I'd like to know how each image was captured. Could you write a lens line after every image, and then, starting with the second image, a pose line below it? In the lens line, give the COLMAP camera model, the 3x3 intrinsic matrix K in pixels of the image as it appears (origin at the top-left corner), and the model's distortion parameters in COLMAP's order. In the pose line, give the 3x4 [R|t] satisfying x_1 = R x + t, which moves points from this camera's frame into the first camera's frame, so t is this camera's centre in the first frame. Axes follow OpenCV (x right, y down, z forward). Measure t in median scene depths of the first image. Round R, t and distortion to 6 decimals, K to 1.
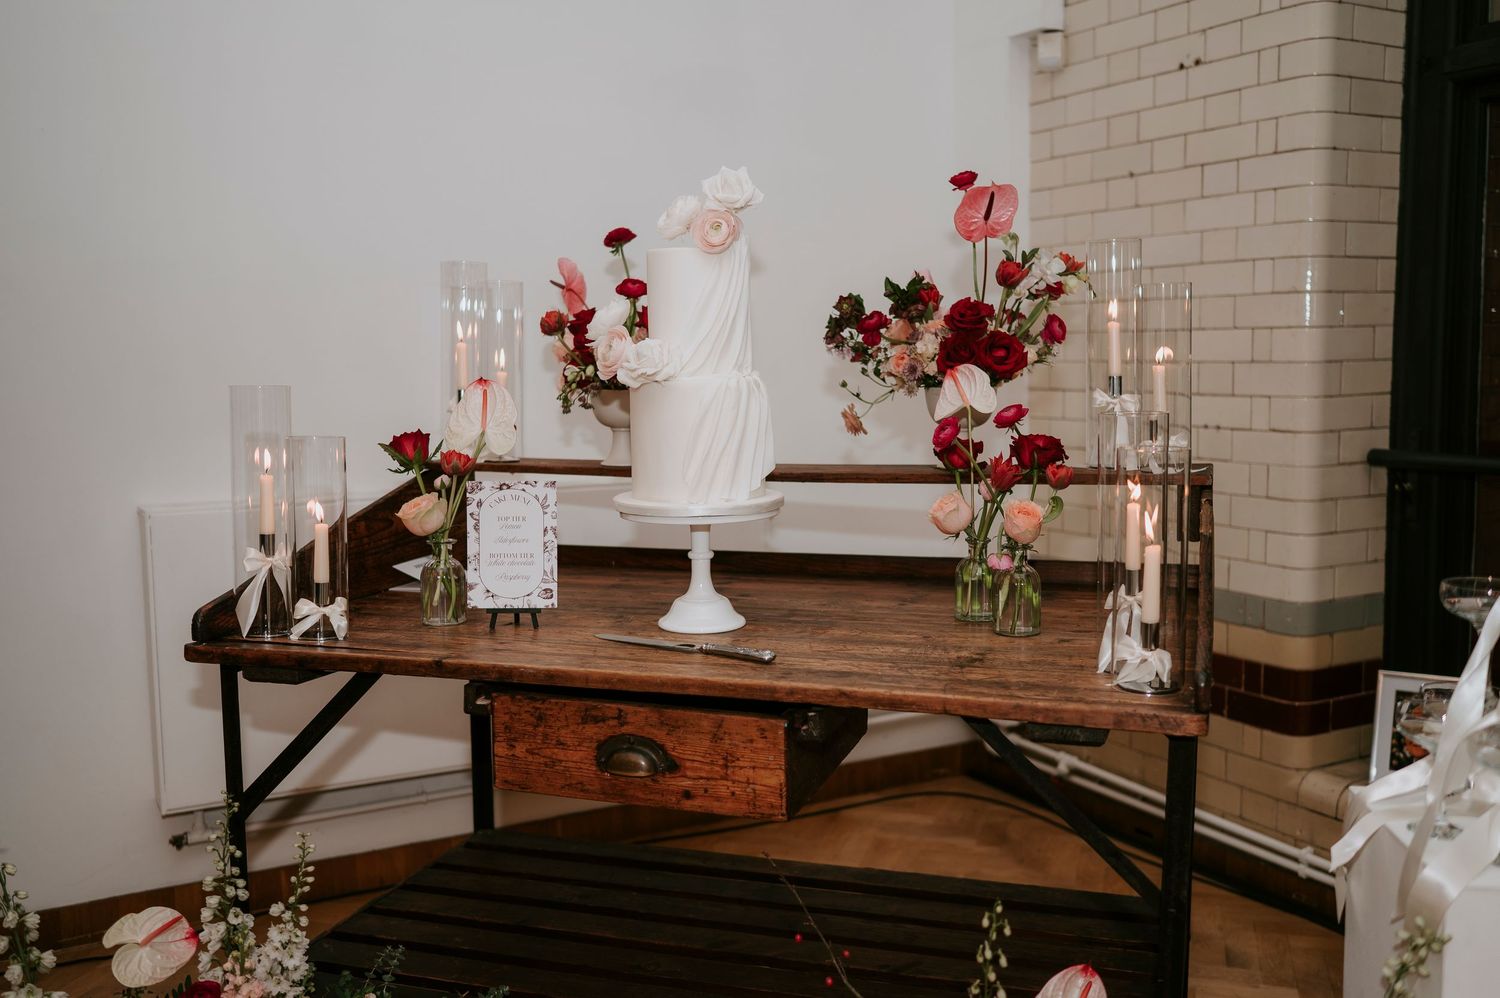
lens RADIAL K [[1421.4, 0, 747.7], [0, 1421.4, 502.9], [0, 0, 1]] dist [-0.001312, 0.008402]
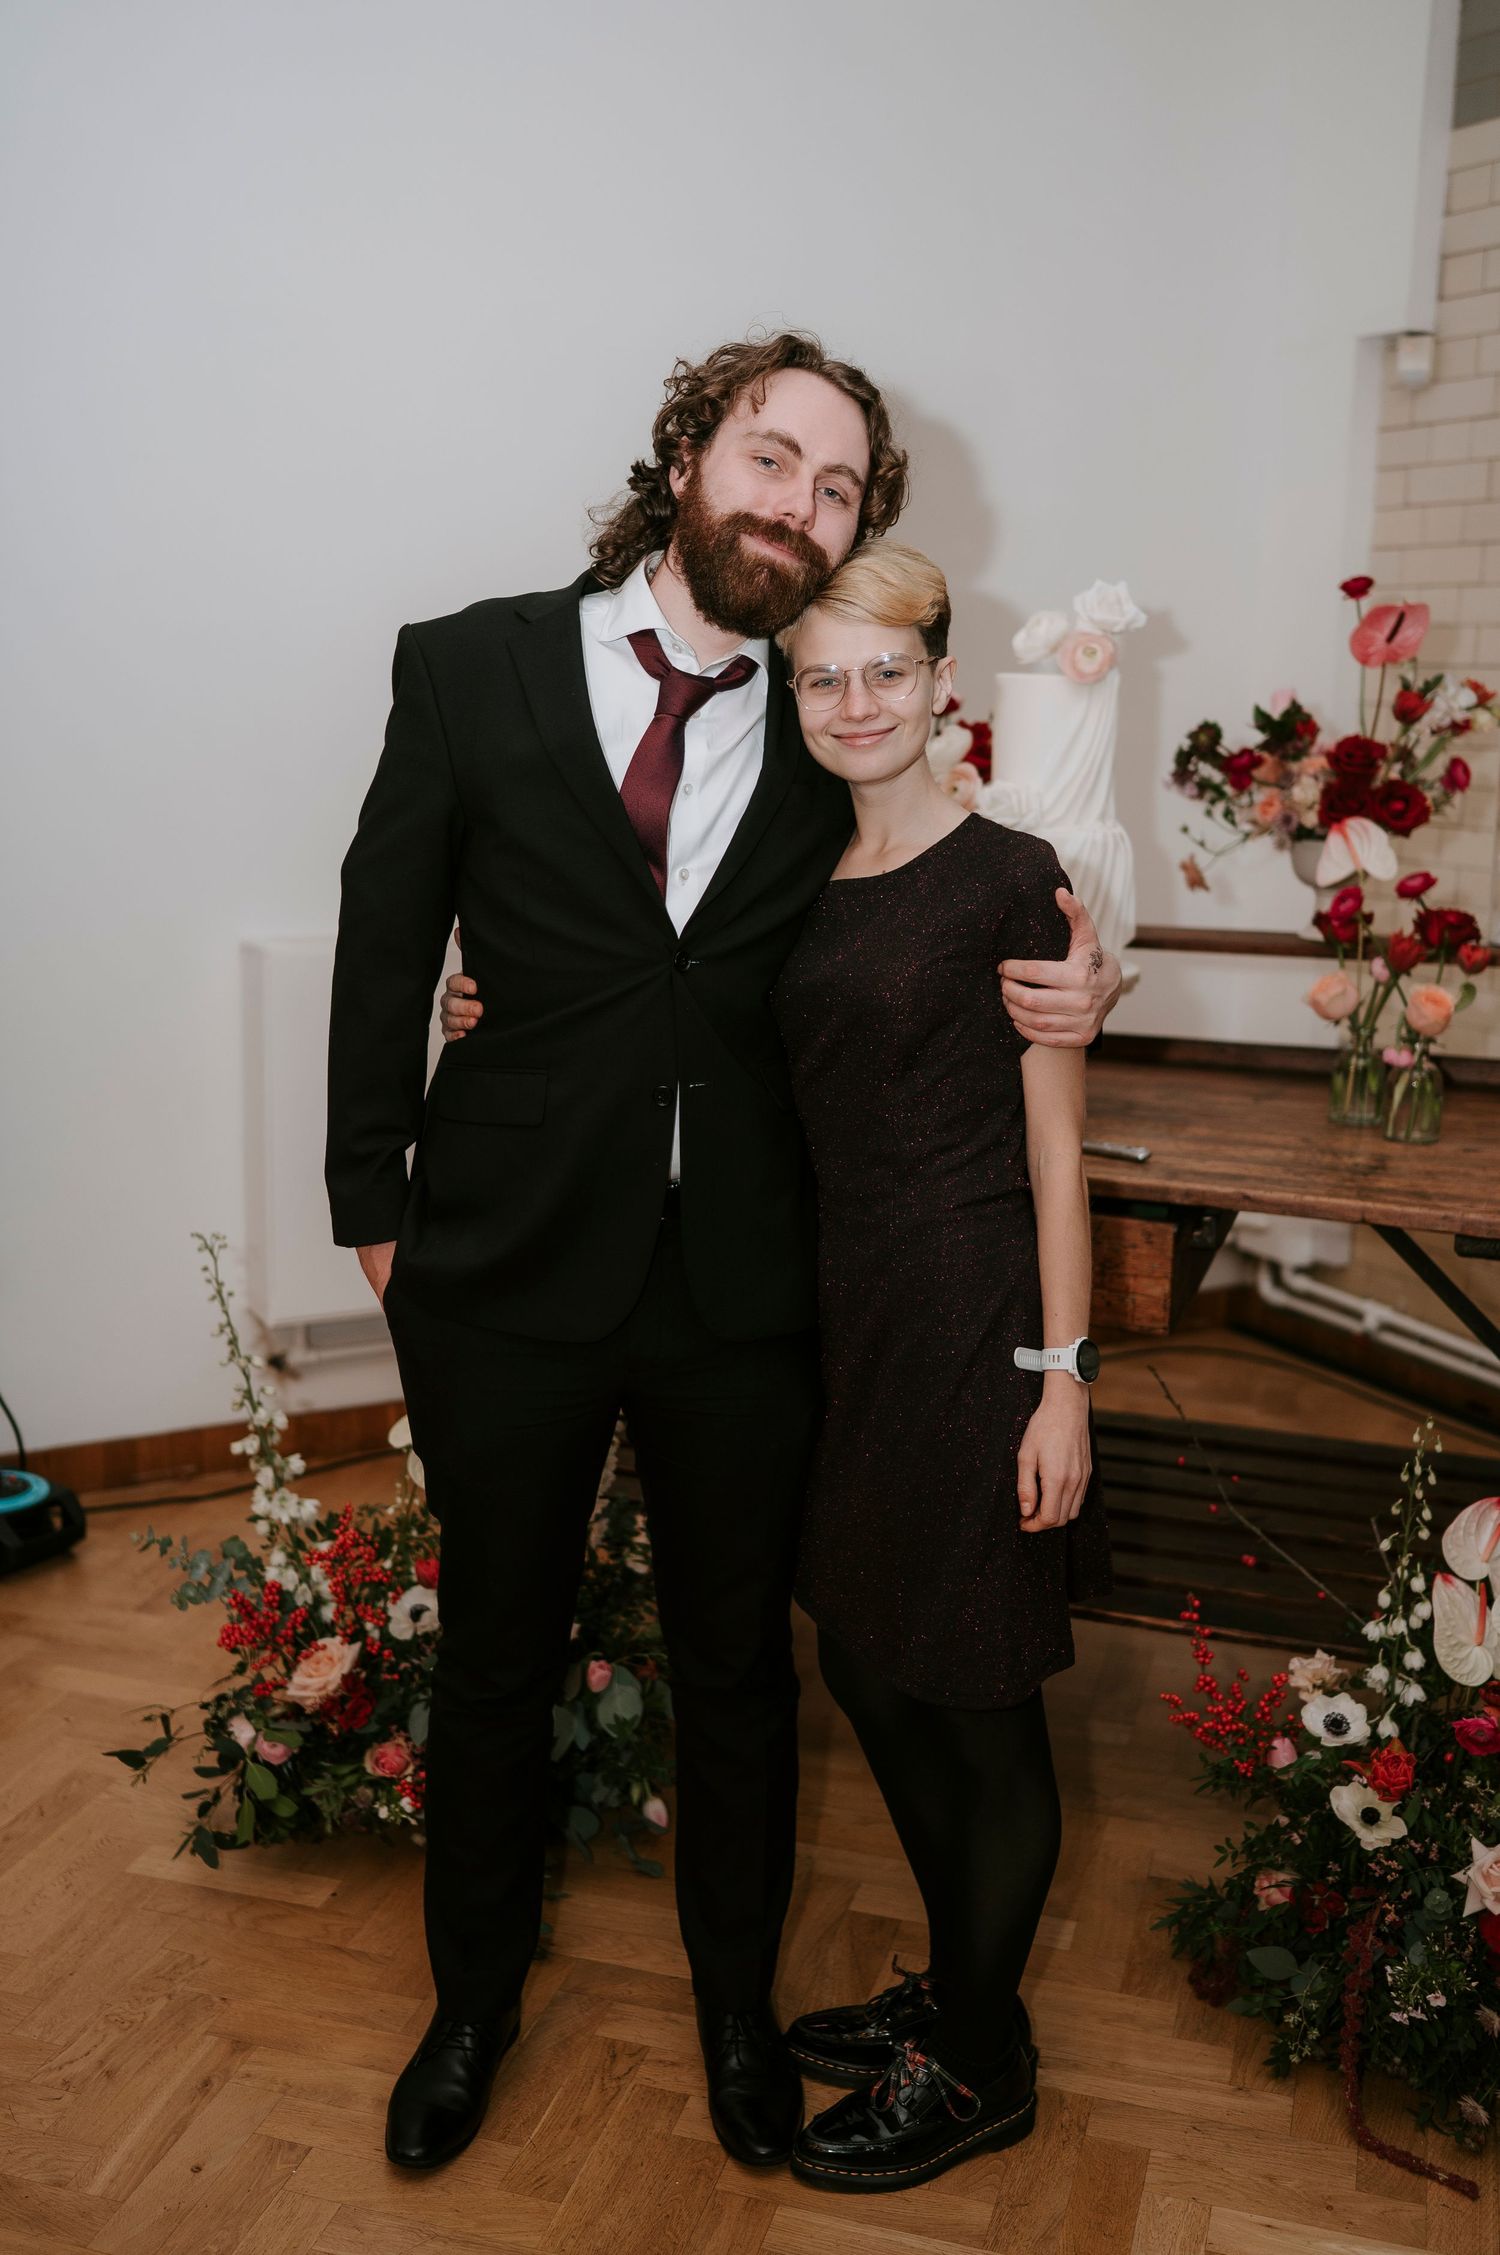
lens RADIAL K [[2261.9, 0, 709.1], [0, 2261.9, 1102.9], [0, 0, 1]] dist [-0.000608, 0.005521]
pose [[0.999201, 0.036830, -0.015534, -0.204347], [-0.035494, 0.996249, 0.078914, -0.022374], [0.018382, -0.078300, 0.996760, -0.353813]]
